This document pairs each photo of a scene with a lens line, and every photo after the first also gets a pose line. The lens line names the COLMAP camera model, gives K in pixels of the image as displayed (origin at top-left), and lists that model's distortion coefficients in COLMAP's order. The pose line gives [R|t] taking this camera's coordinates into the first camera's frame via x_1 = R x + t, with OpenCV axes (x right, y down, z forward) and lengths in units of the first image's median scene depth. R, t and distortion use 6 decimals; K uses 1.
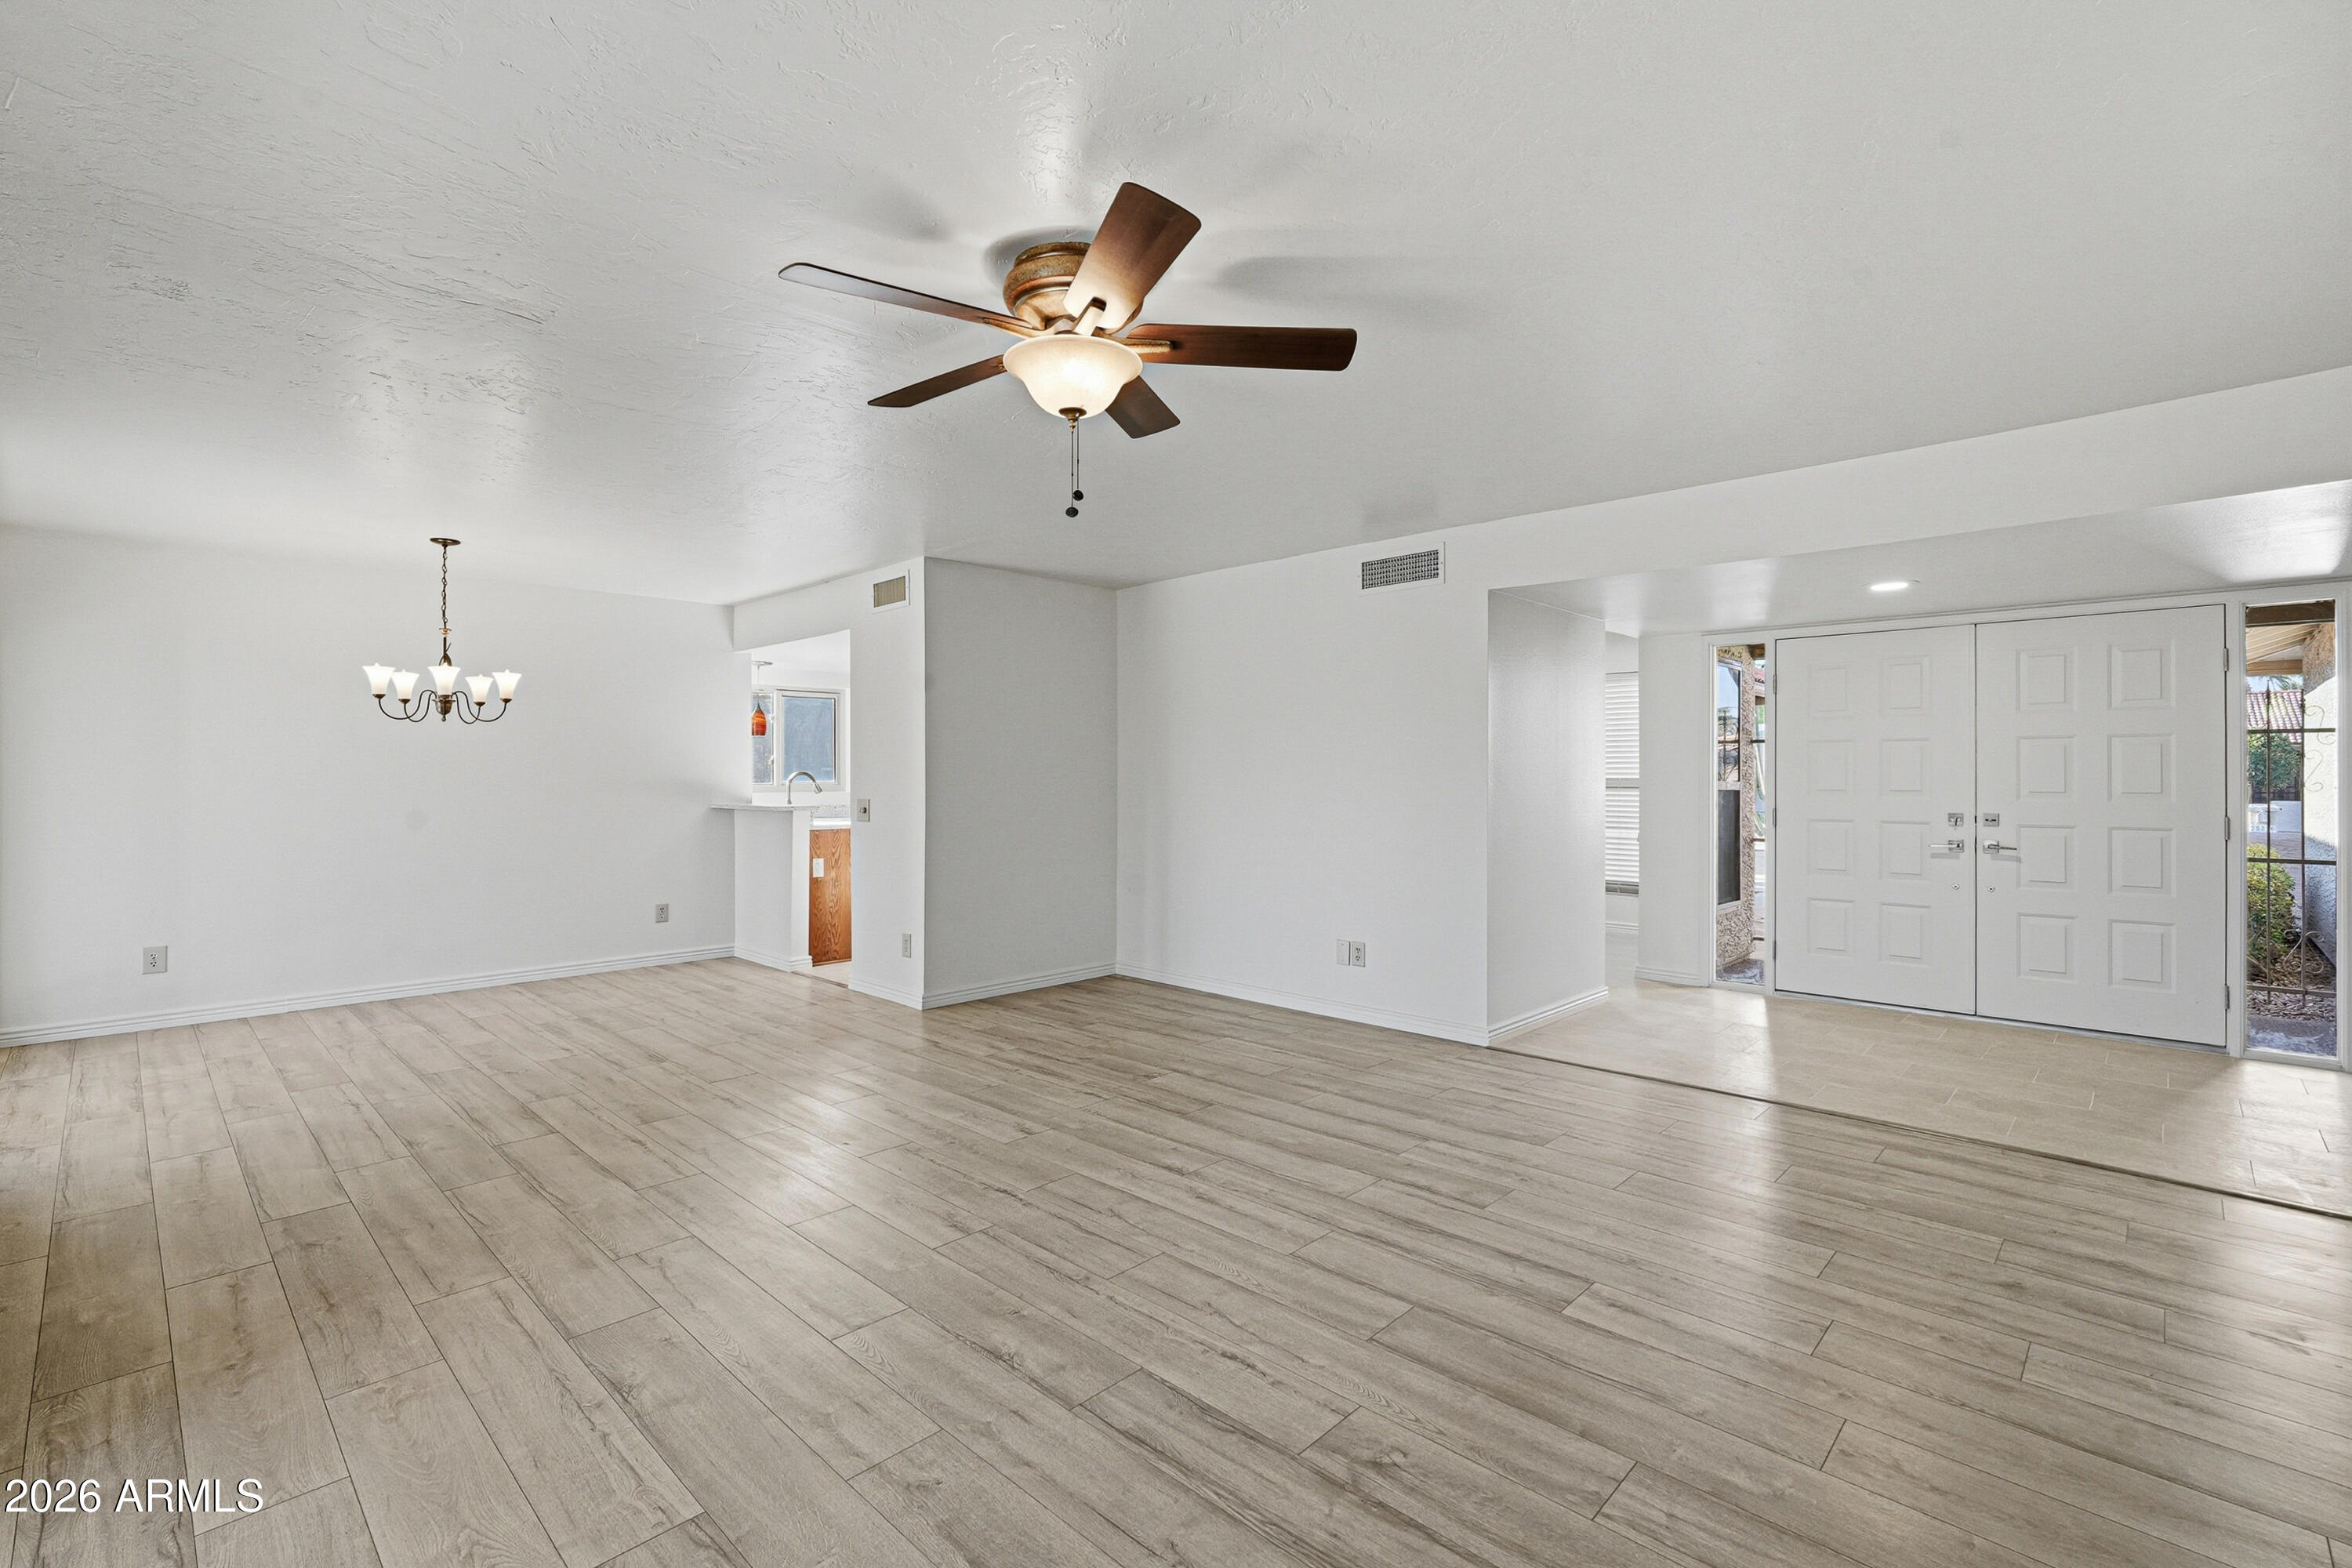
lens RADIAL K [[1041.8, 0, 1176.0], [0, 1041.8, 784.0], [0, 0, 1]] dist [-0.015534, 0.007910]
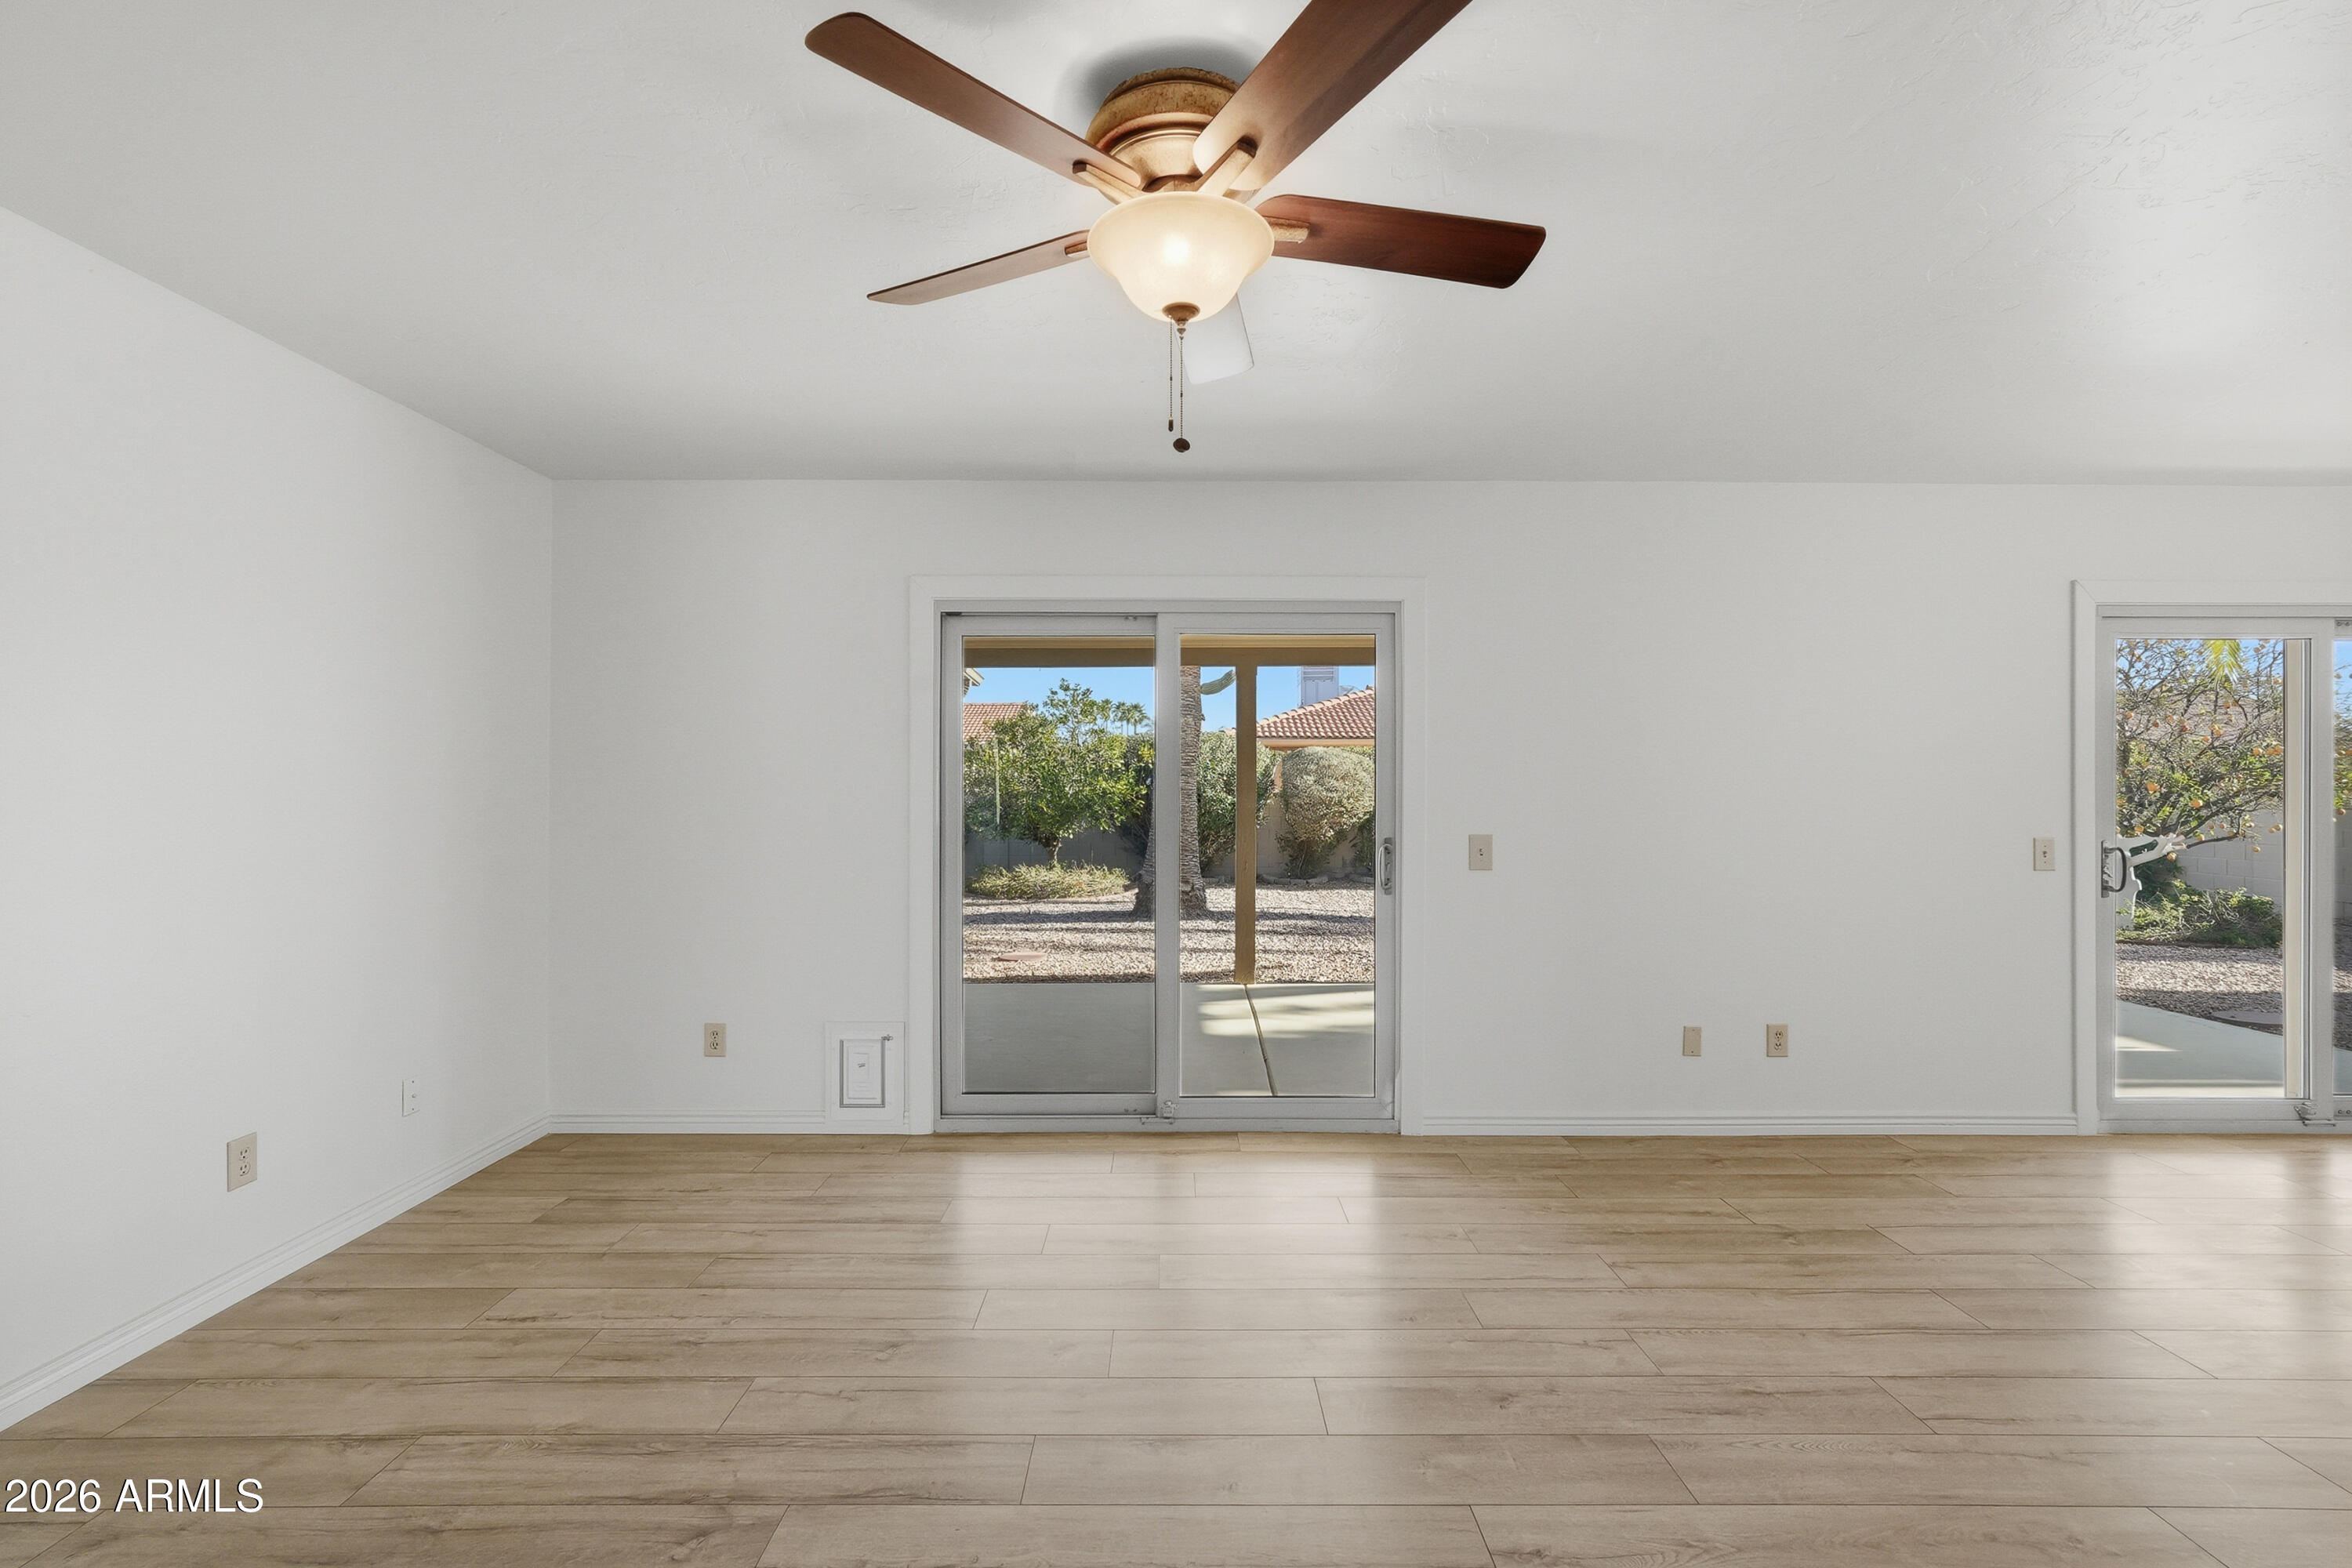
lens RADIAL K [[1041.8, 0, 1176.0], [0, 1041.8, 784.0], [0, 0, 1]] dist [-0.015534, 0.007910]
pose [[-0.716065, -0.005174, -0.698014, 0.339171], [-0.006852, 0.999976, -0.000382, -0.015028], [0.698000, 0.004509, -0.716084, 1.227080]]
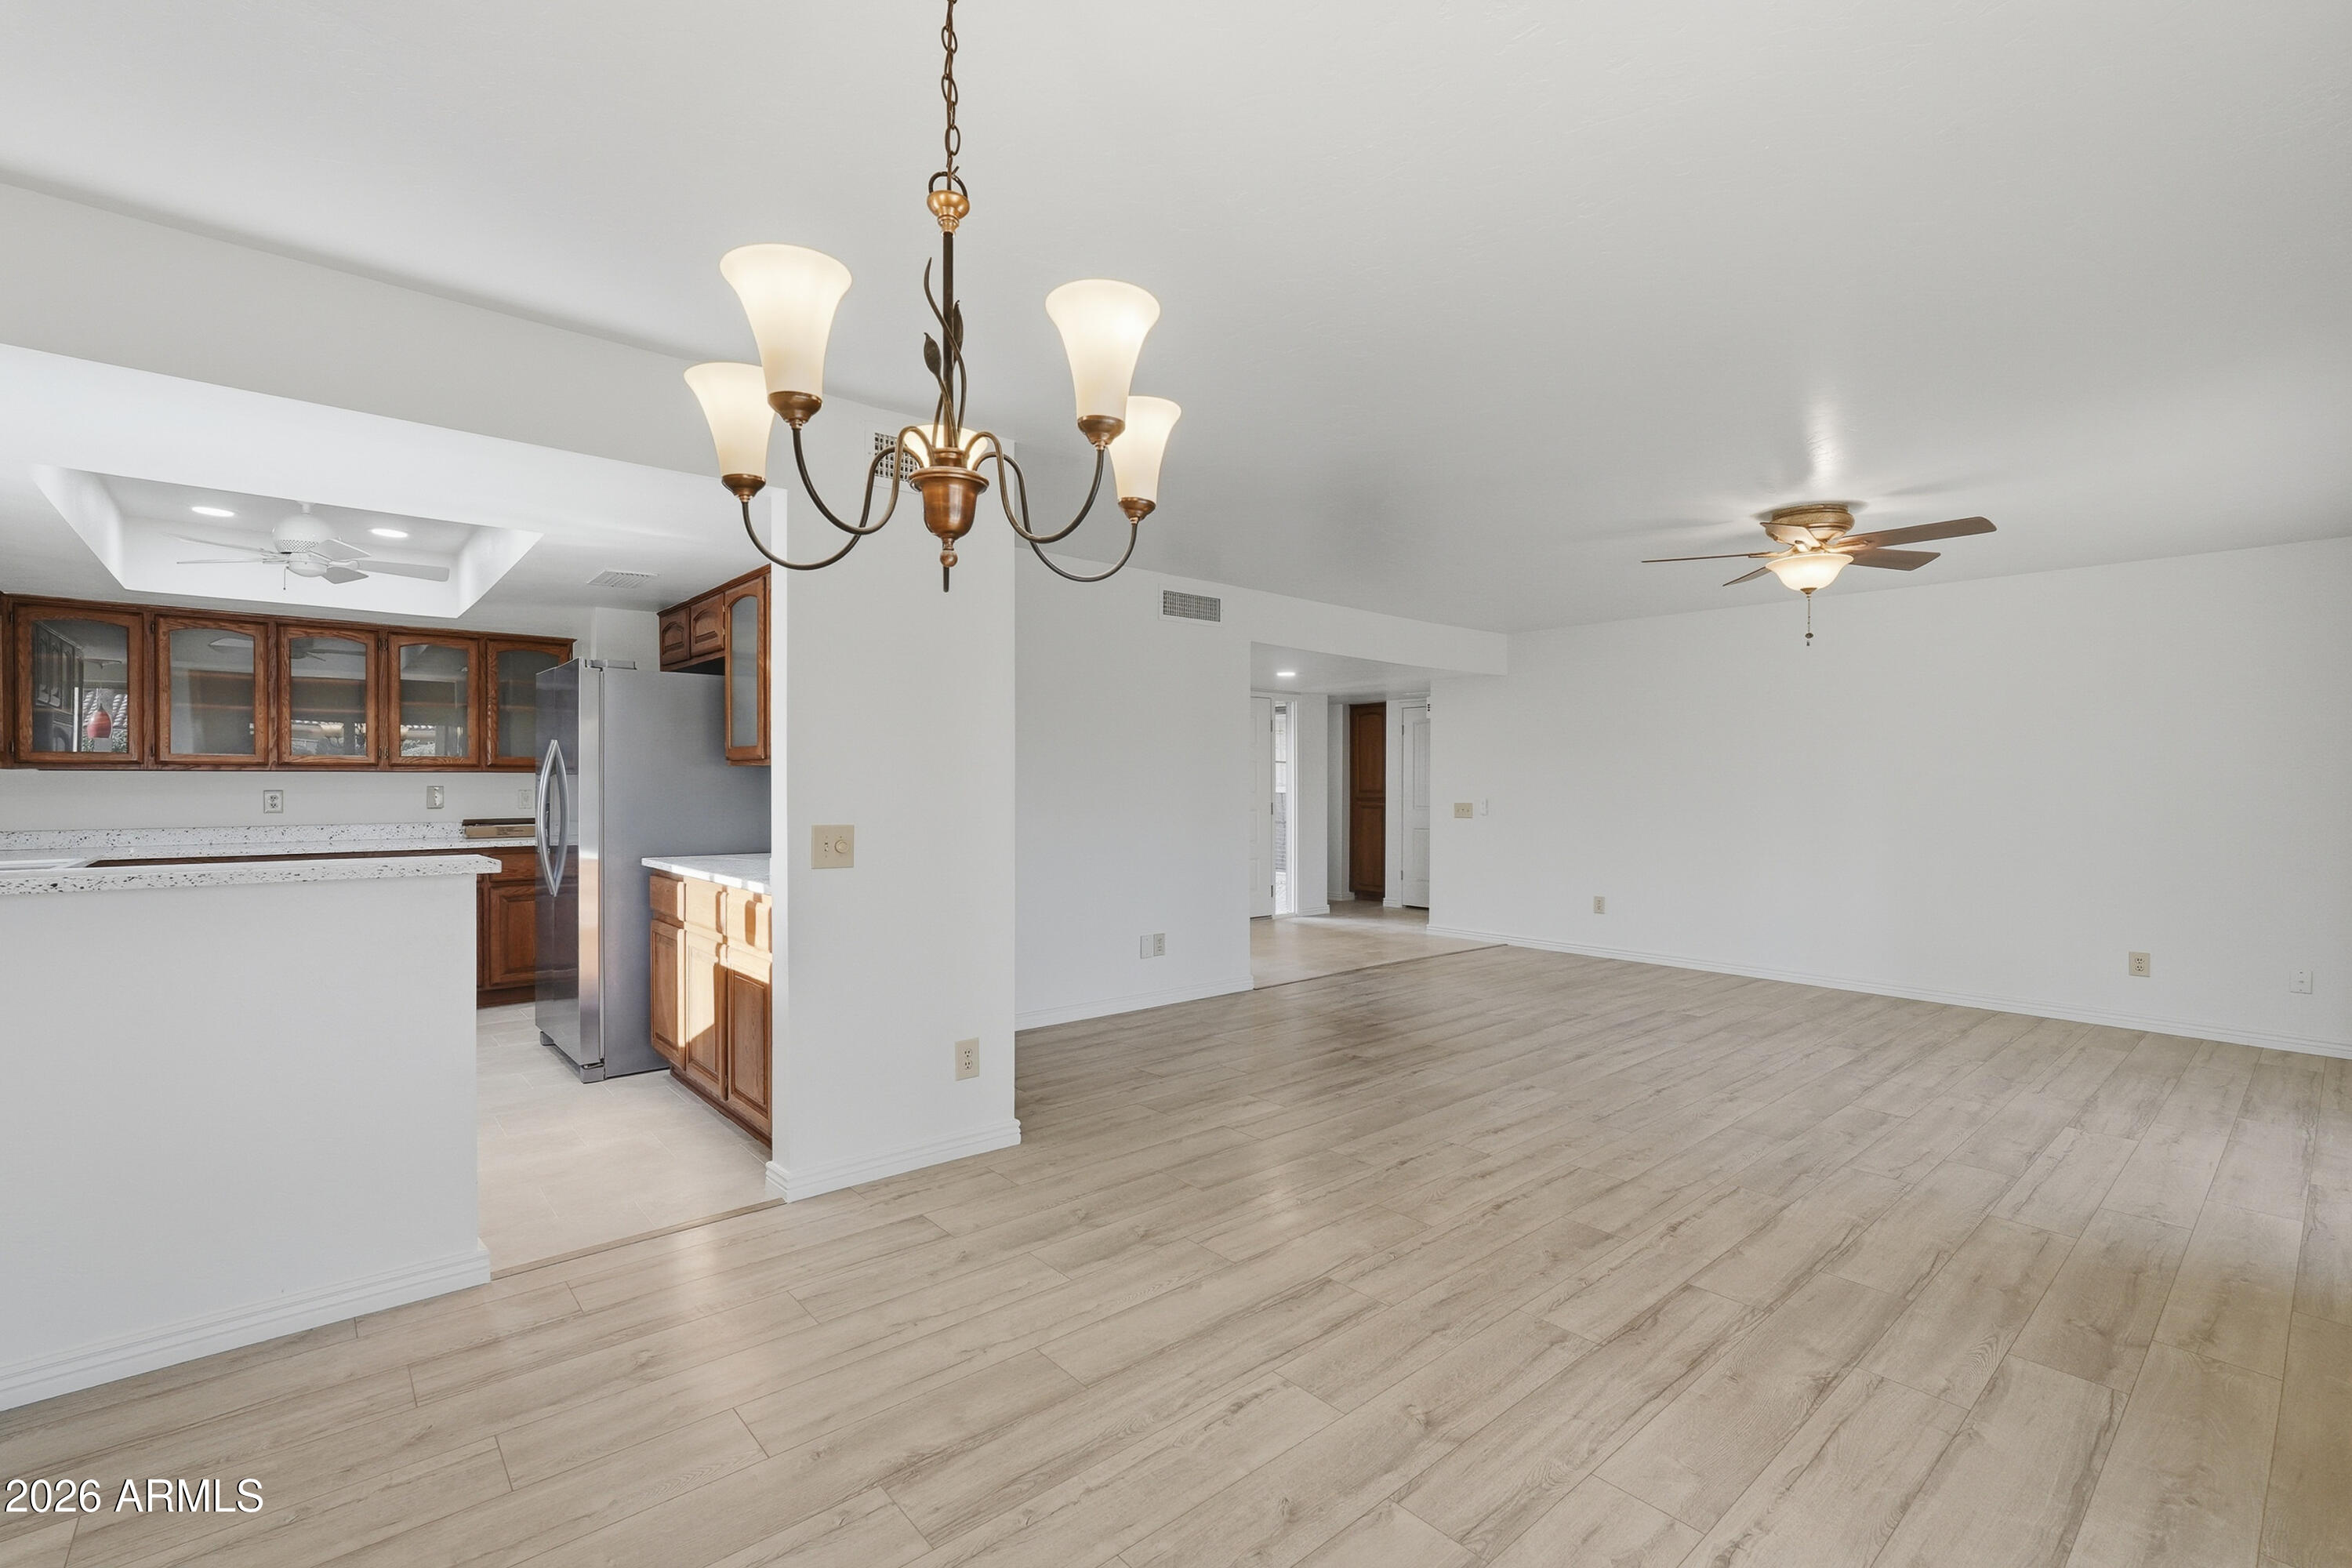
lens RADIAL K [[1041.8, 0, 1176.0], [0, 1041.8, 784.0], [0, 0, 1]] dist [-0.015534, 0.007910]
pose [[0.088005, -0.000710, 0.996120, -1.633529], [0.002052, 0.999998, 0.000531, -0.011984], [-0.996118, 0.001997, 0.088006, 1.567736]]
